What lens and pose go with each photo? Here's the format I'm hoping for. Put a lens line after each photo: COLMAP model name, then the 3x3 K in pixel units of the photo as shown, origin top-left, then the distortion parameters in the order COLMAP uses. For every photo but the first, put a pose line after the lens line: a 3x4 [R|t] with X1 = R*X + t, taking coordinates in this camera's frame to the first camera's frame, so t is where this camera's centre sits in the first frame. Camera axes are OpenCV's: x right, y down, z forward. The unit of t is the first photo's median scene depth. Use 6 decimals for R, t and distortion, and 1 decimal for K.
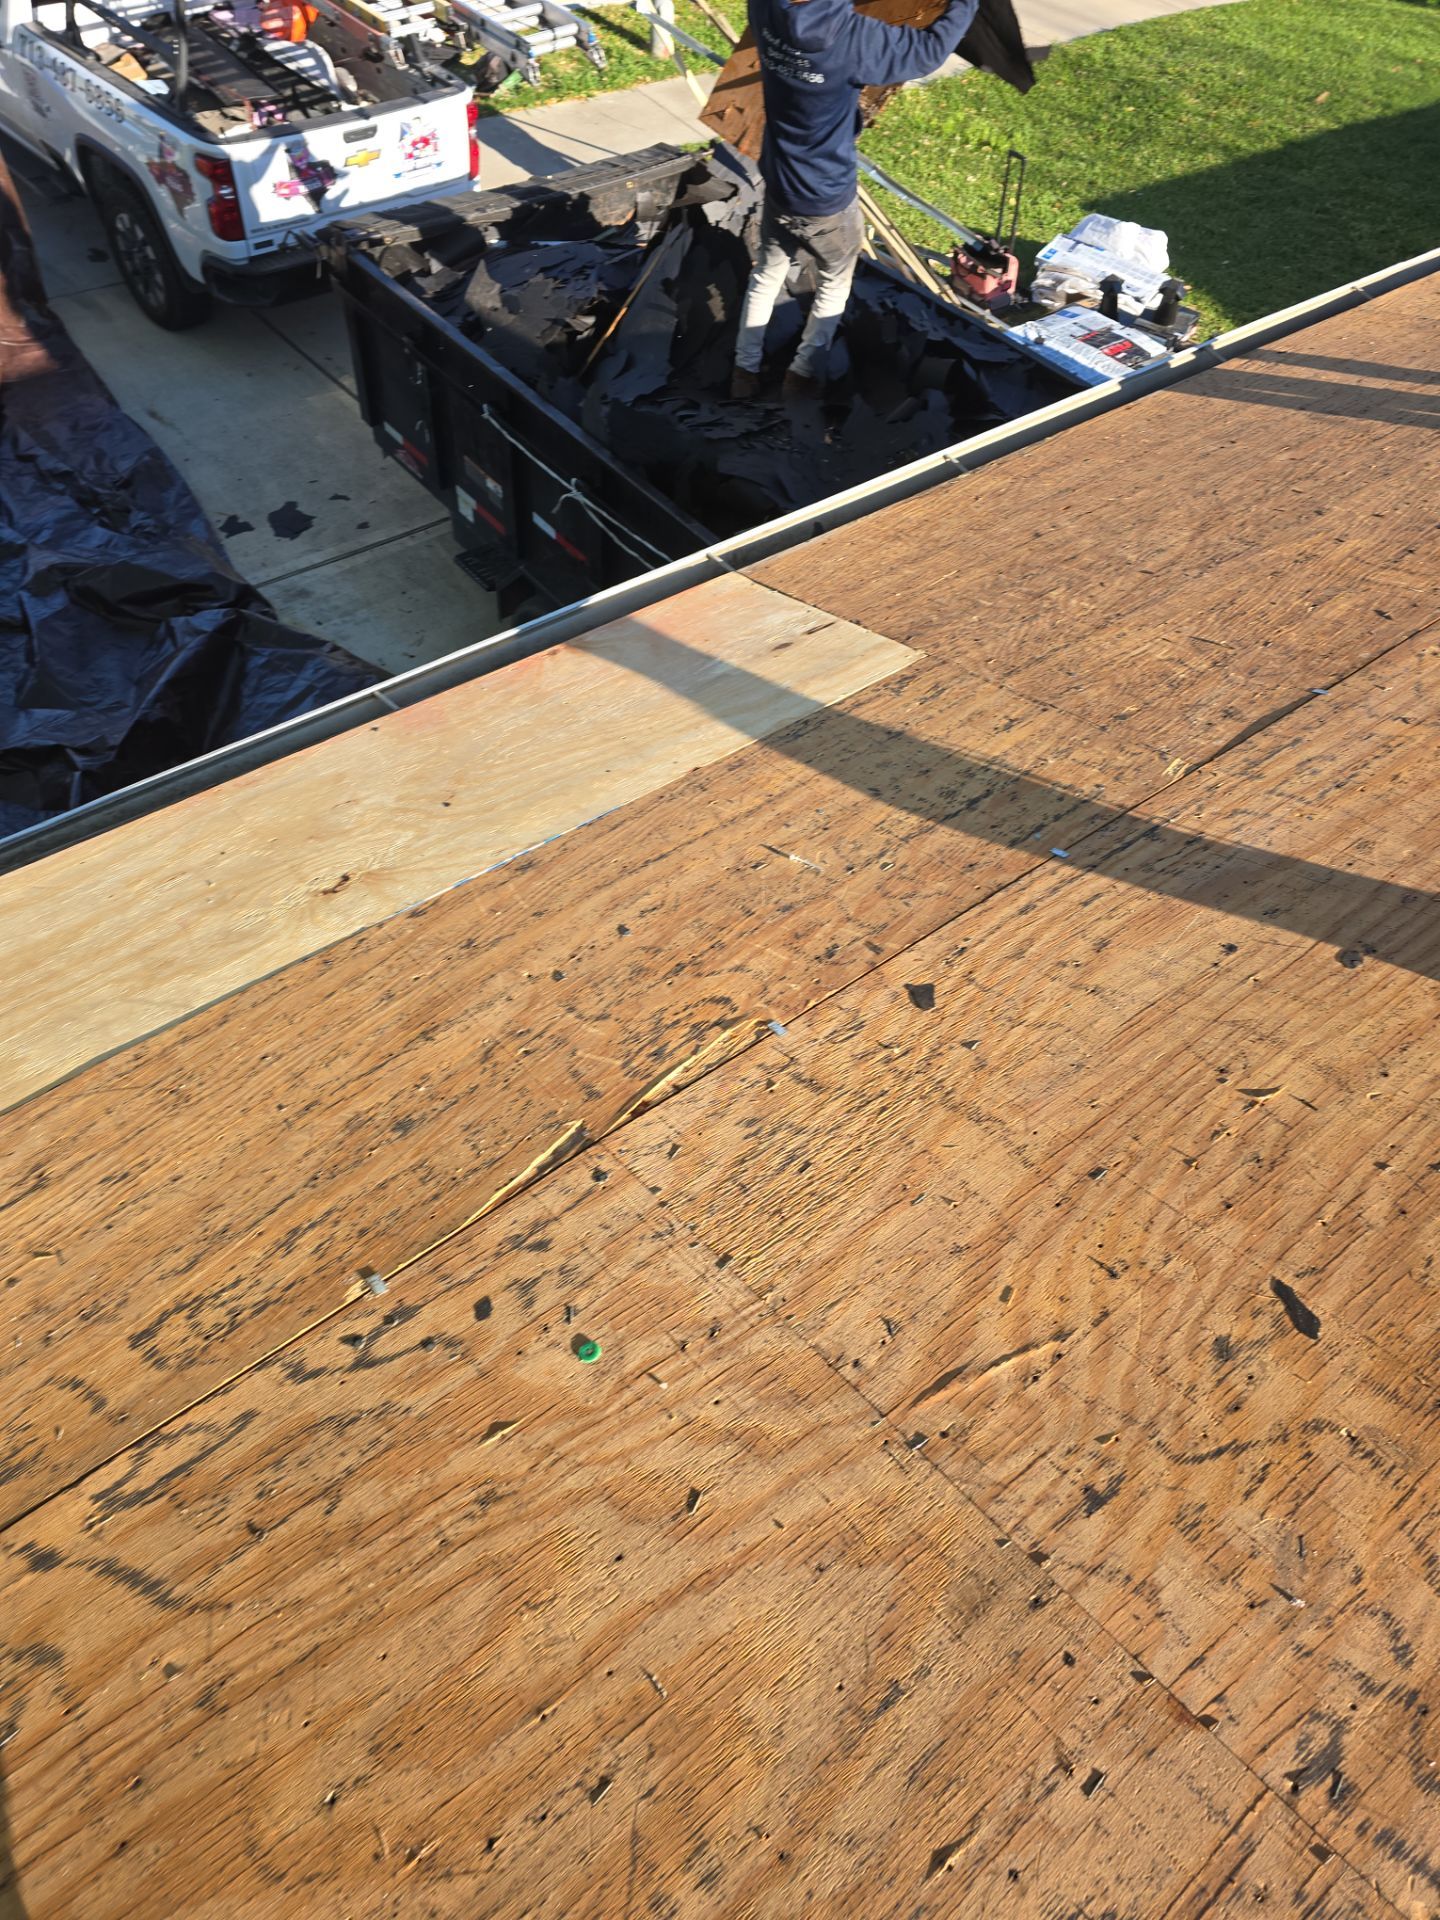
lens RADIAL K [[1318.3, 0, 762.5], [0, 1318.3, 887.7], [0, 0, 1]] dist [0.075796, -0.071635]
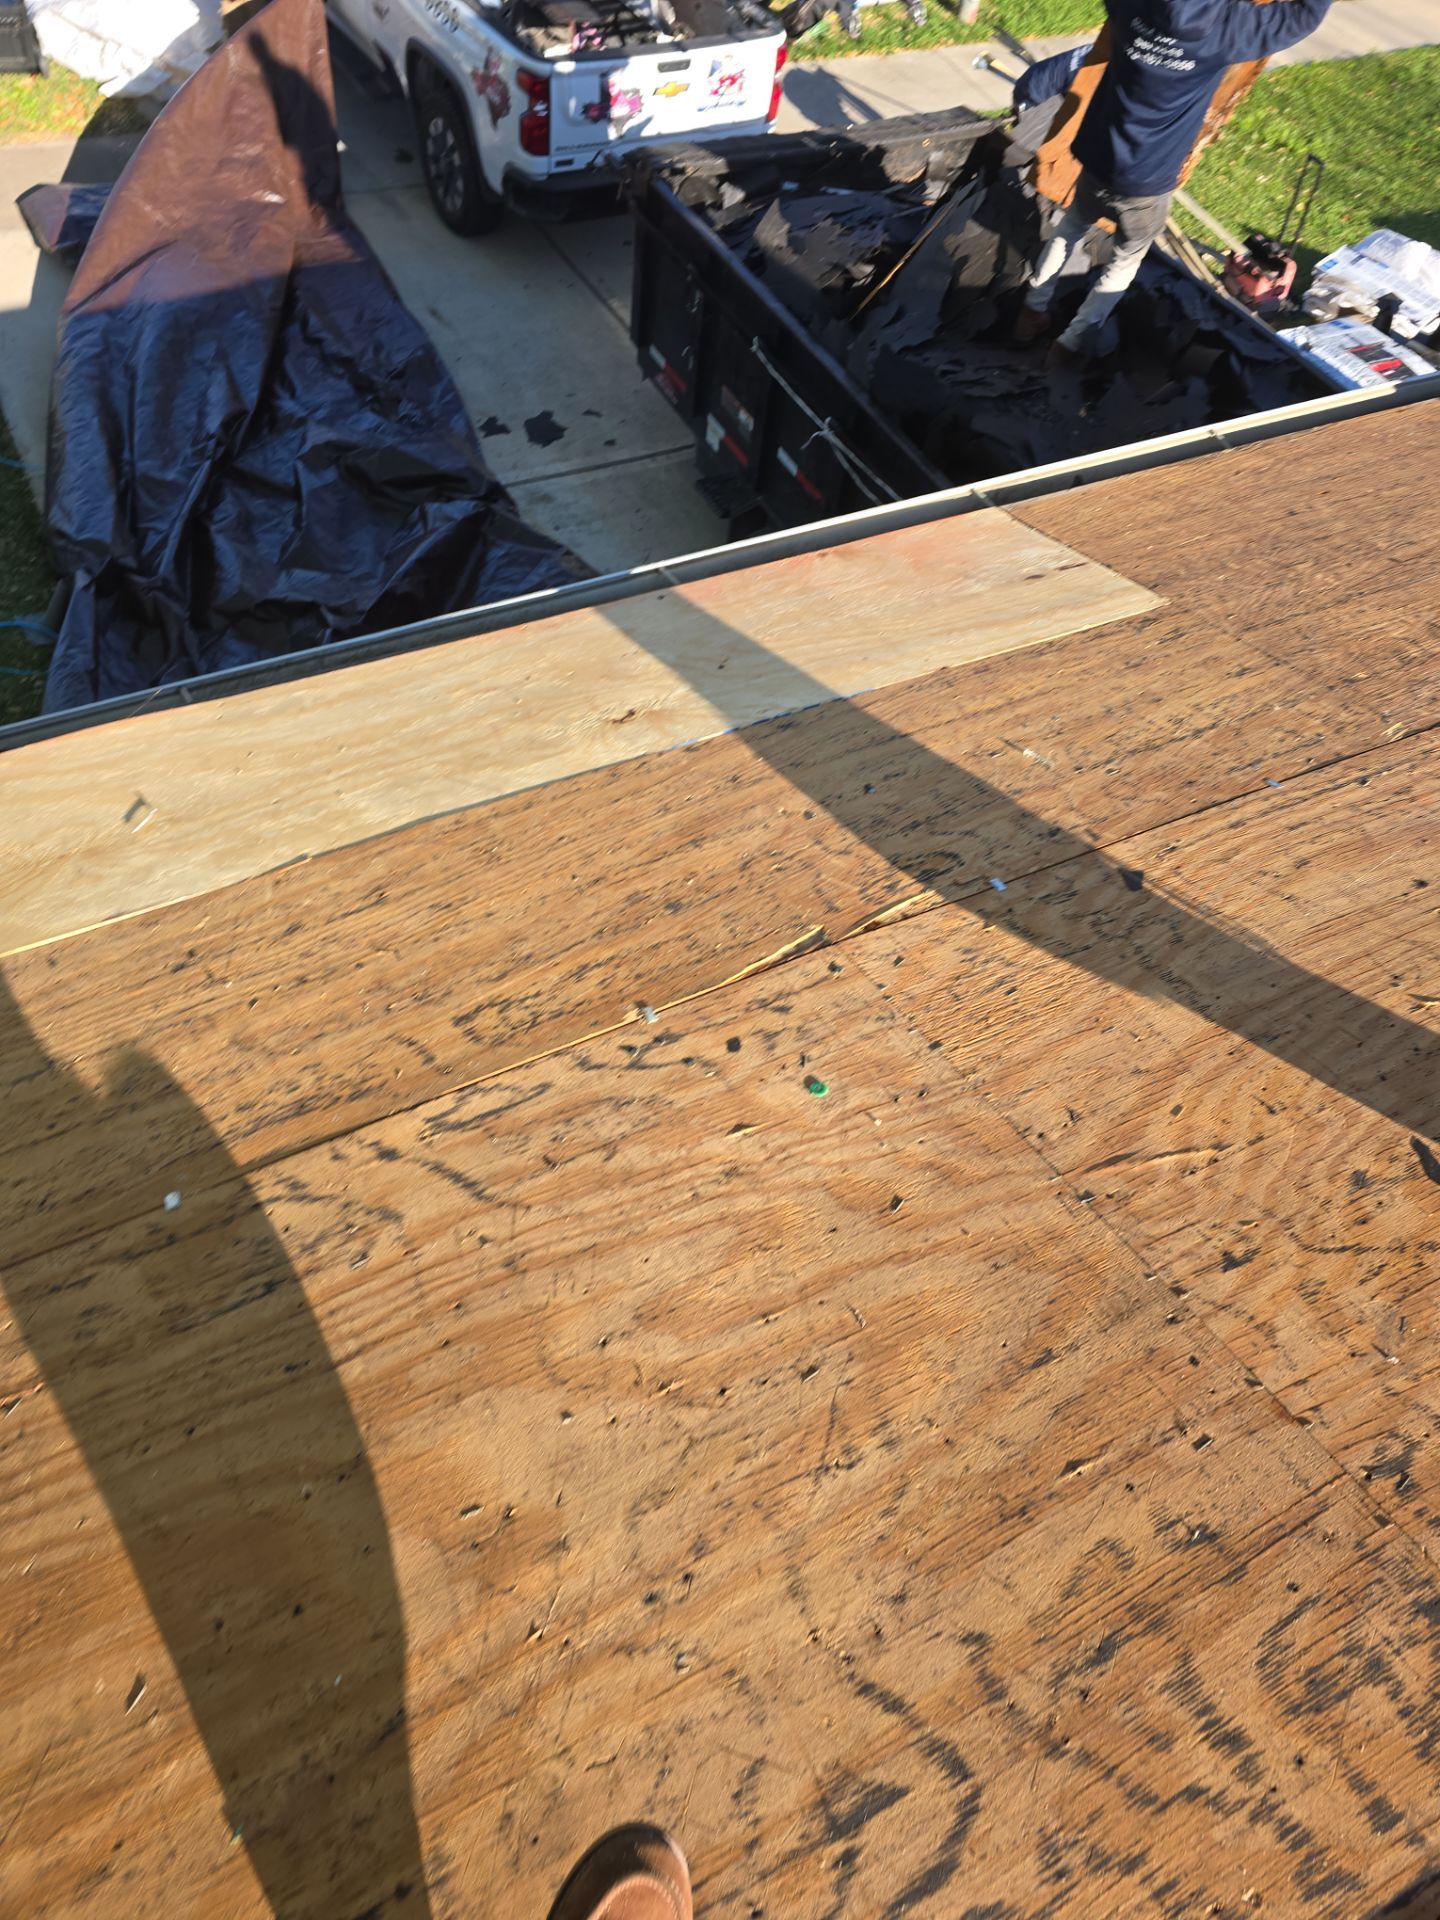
lens RADIAL K [[1316.7, 0, 755.1], [0, 1316.7, 900.8], [0, 0, 1]] dist [0.070237, -0.077773]
pose [[0.978884, 0.175300, -0.105149, -0.074228], [-0.172057, 0.984306, 0.039223, 0.114409], [0.110374, -0.020303, 0.993683, -0.170402]]
